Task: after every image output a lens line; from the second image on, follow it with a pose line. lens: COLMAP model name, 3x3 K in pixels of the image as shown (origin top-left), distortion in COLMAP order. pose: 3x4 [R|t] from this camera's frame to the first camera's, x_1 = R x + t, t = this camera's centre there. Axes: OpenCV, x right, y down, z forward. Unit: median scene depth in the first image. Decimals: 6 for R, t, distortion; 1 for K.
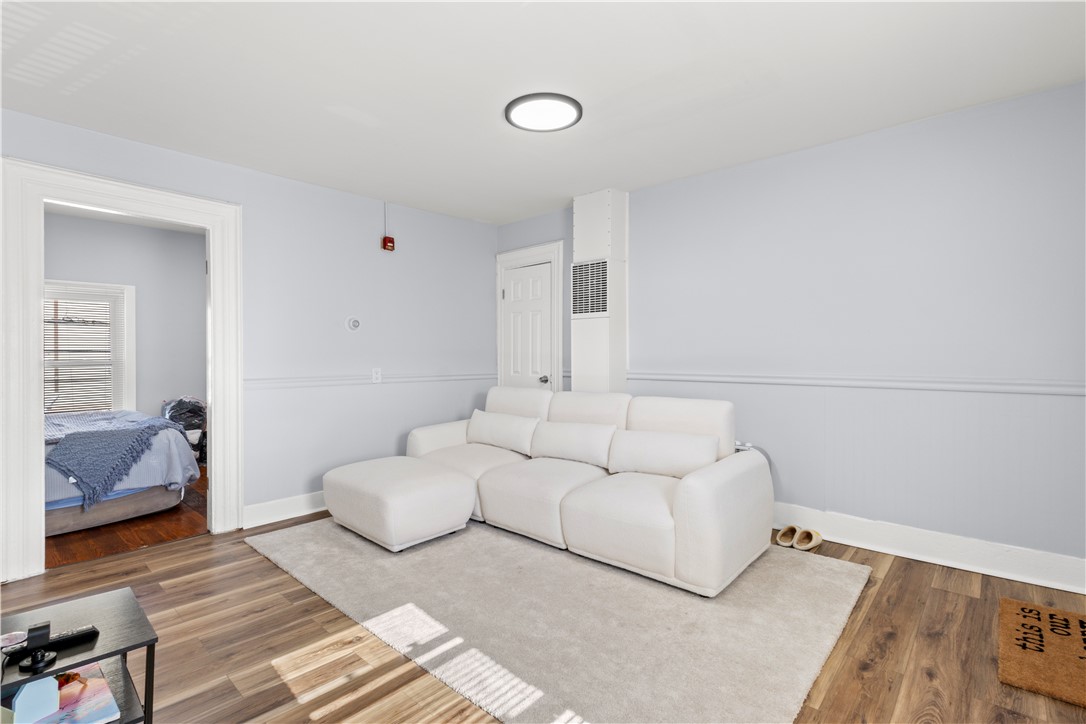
lens RADIAL K [[502.8, 0, 543.9], [0, 502.8, 355.8], [0, 0, 1]] dist [0.000305, 0.002429]
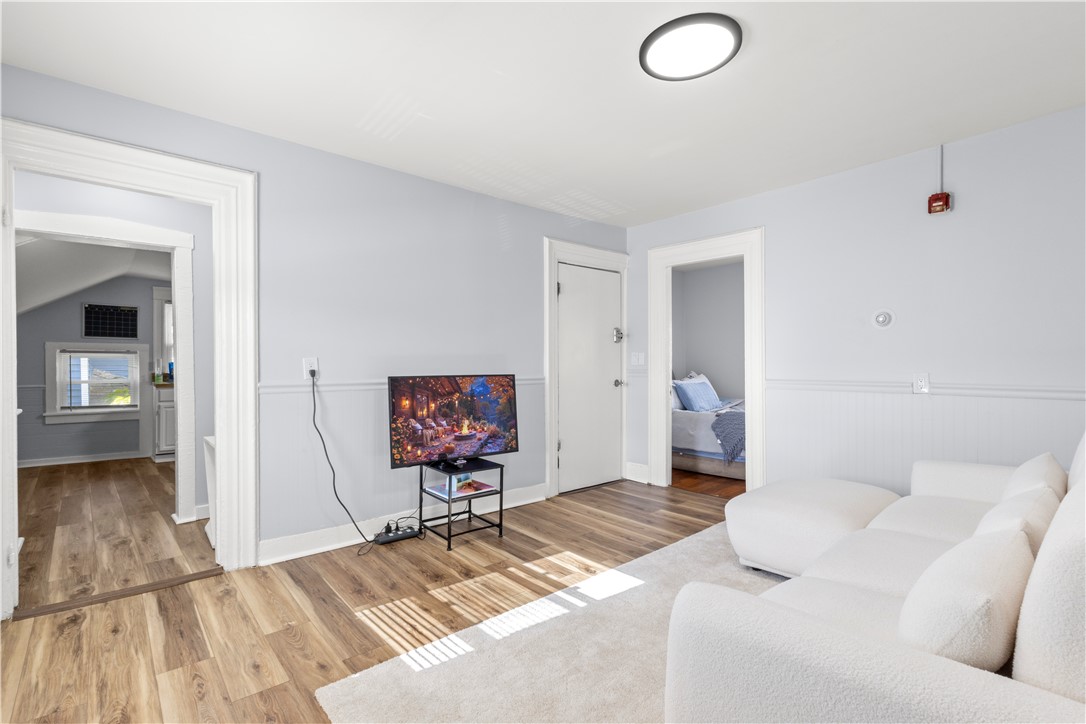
lens RADIAL K [[502.8, 0, 540.4], [0, 502.8, 366.8], [0, 0, 1]] dist [0.000305, 0.002429]
pose [[-0.128432, 0.014068, -0.991619, 0.824206], [0.010888, 0.999859, 0.012774, -0.003472], [0.991659, -0.009156, -0.128567, 0.879534]]
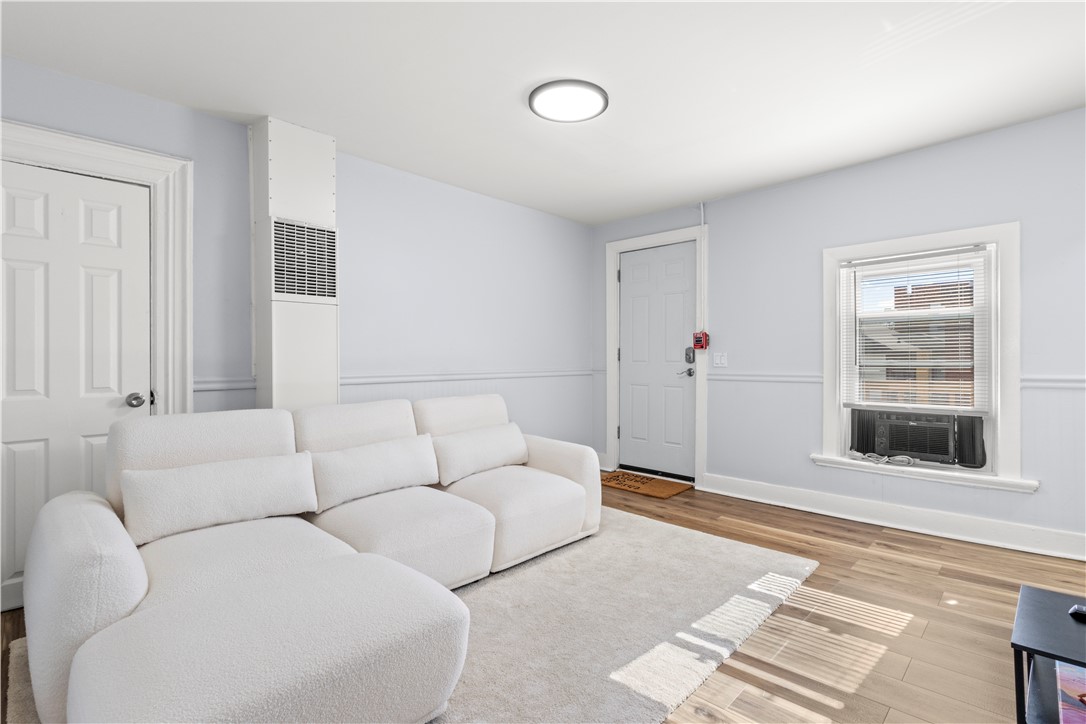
lens RADIAL K [[502.8, 0, 548.1], [0, 502.8, 361.9], [0, 0, 1]] dist [0.000305, 0.002429]
pose [[0.043938, -0.004086, 0.999026, -0.982949], [0.004320, 0.999983, 0.003900, 0.012223], [-0.999025, 0.004144, 0.043955, 1.014603]]
